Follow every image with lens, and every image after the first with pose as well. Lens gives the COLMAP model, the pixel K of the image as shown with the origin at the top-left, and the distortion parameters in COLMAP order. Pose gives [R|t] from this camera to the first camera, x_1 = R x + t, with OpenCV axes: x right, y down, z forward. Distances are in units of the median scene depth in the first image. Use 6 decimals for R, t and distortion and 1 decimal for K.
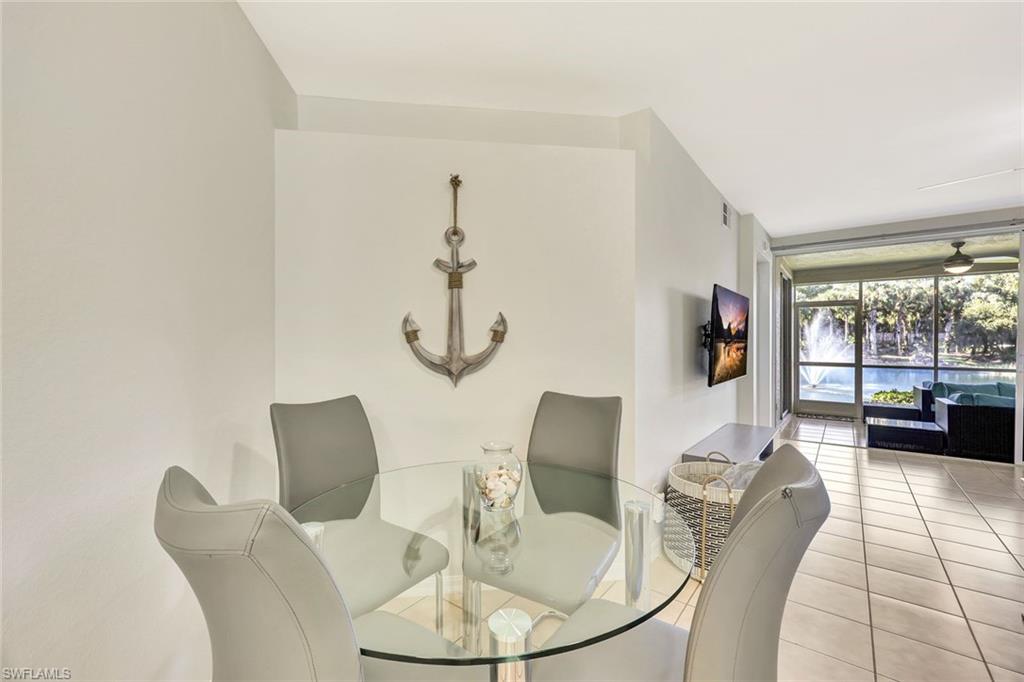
lens RADIAL K [[417.6, 0, 509.7], [0, 417.6, 338.7], [0, 0, 1]] dist [0.008592, -0.003336]
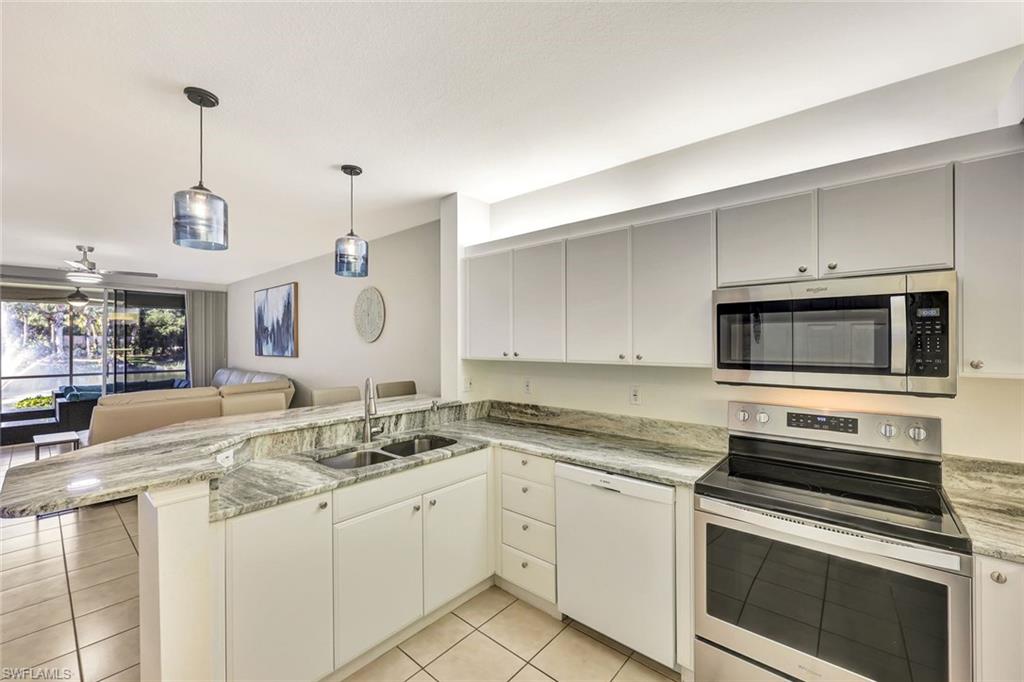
lens RADIAL K [[417.6, 0, 506.1], [0, 417.6, 341.1], [0, 0, 1]] dist [0.008592, -0.003336]
pose [[0.049867, -0.002233, 0.998753, -0.173774], [0.001109, 0.999997, 0.002181, -0.030918], [-0.998755, 0.000999, 0.049870, -0.346323]]
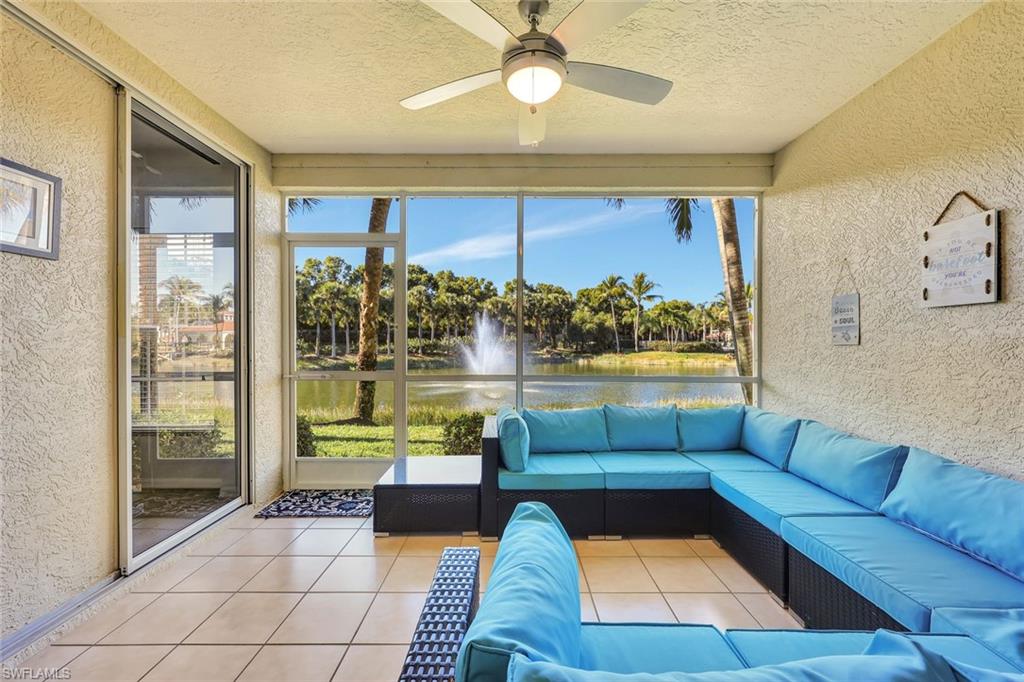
lens RADIAL K [[411.7, 0, 515.4], [0, 411.7, 339.3], [0, 0, 1]] dist [0.005398, -0.000766]
pose [[0.773220, 0.000001, 0.634137, 0.631000], [-0.000848, 0.999999, 0.001032, 0.020954], [-0.634137, -0.001336, 0.773220, 0.563386]]
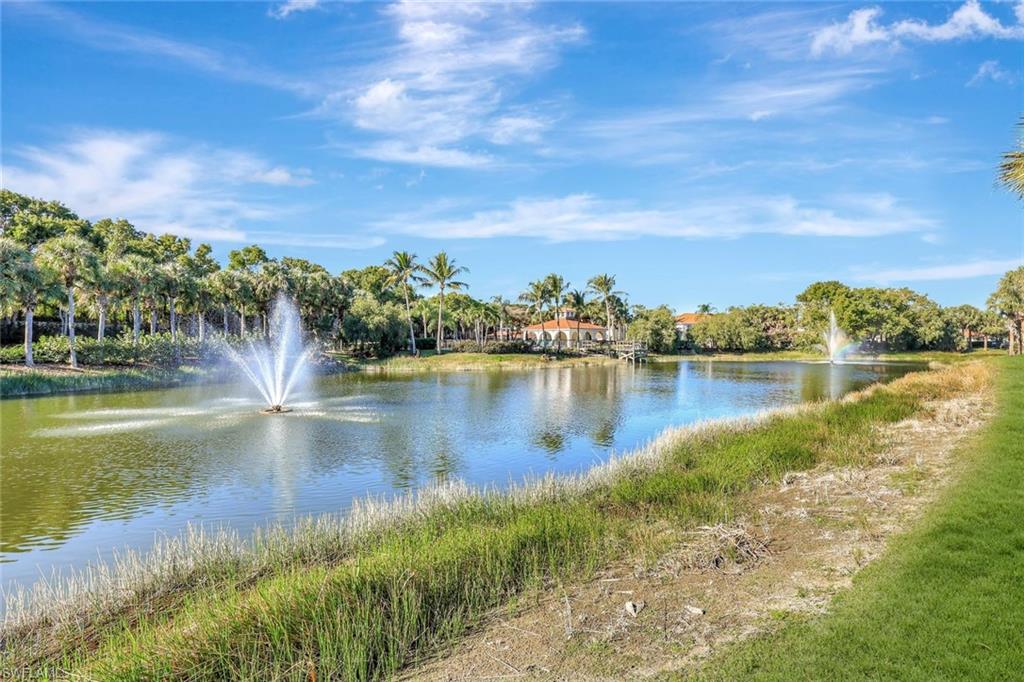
lens RADIAL K [[495.7, 0, 518.2], [0, 495.7, 346.1], [0, 0, 1]] dist [0.004310, -0.000058]
pose [[0.333378, -0.014854, 0.942676, 0.927311], [-0.000523, 0.999873, 0.015940, 0.036029], [-0.942793, -0.005807, 0.333328, 1.751302]]
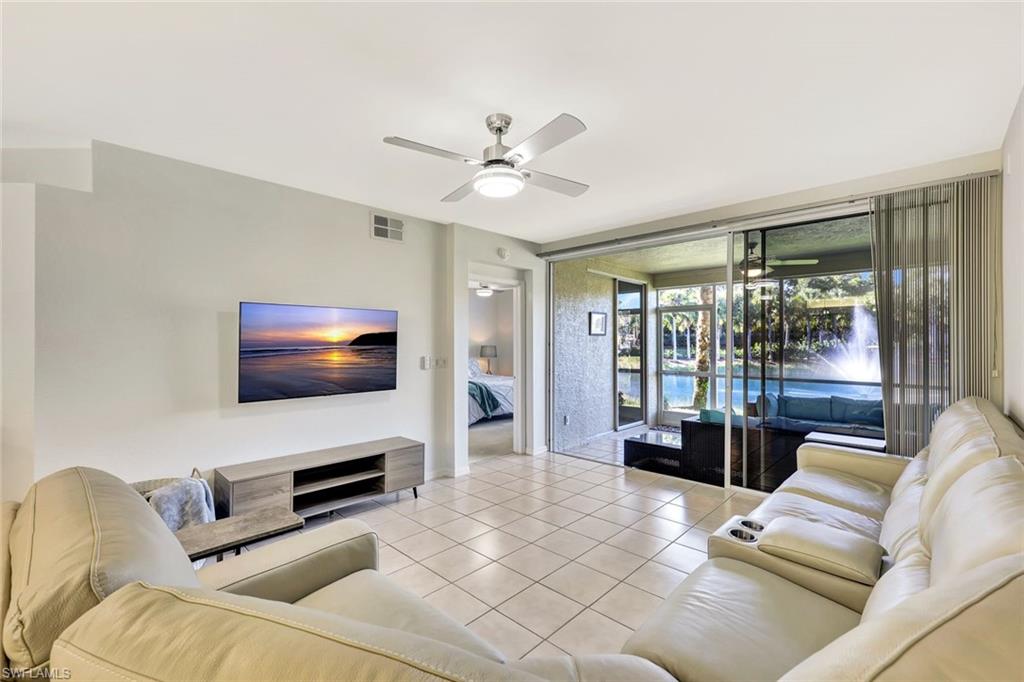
lens RADIAL K [[439.1, 0, 505.6], [0, 439.1, 340.0], [0, 0, 1]] dist [0.000345, 0.000072]
pose [[0.995470, -0.002535, -0.095045, 0.462132], [0.002191, 0.999991, -0.003728, -0.011357], [0.095053, 0.003503, 0.995466, 0.000444]]
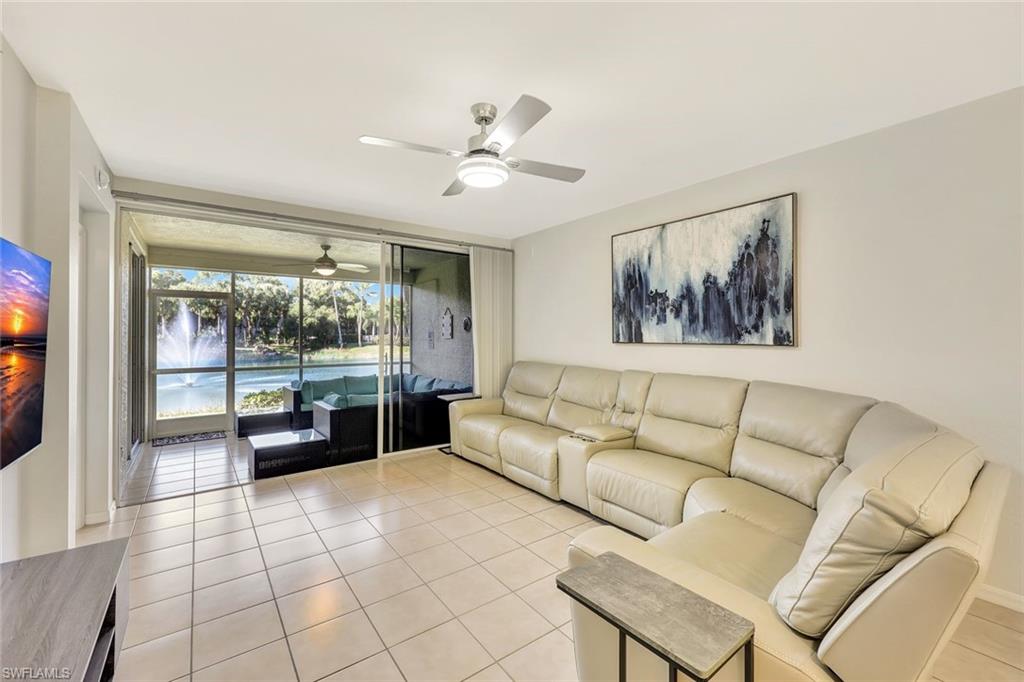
lens RADIAL K [[417.6, 0, 509.6], [0, 417.6, 330.7], [0, 0, 1]] dist [0.008592, -0.003336]
pose [[0.251458, 0.003449, 0.967862, 0.141971], [-0.000712, 0.999994, -0.003378, -0.012856], [-0.967868, 0.000160, 0.251459, 0.227657]]
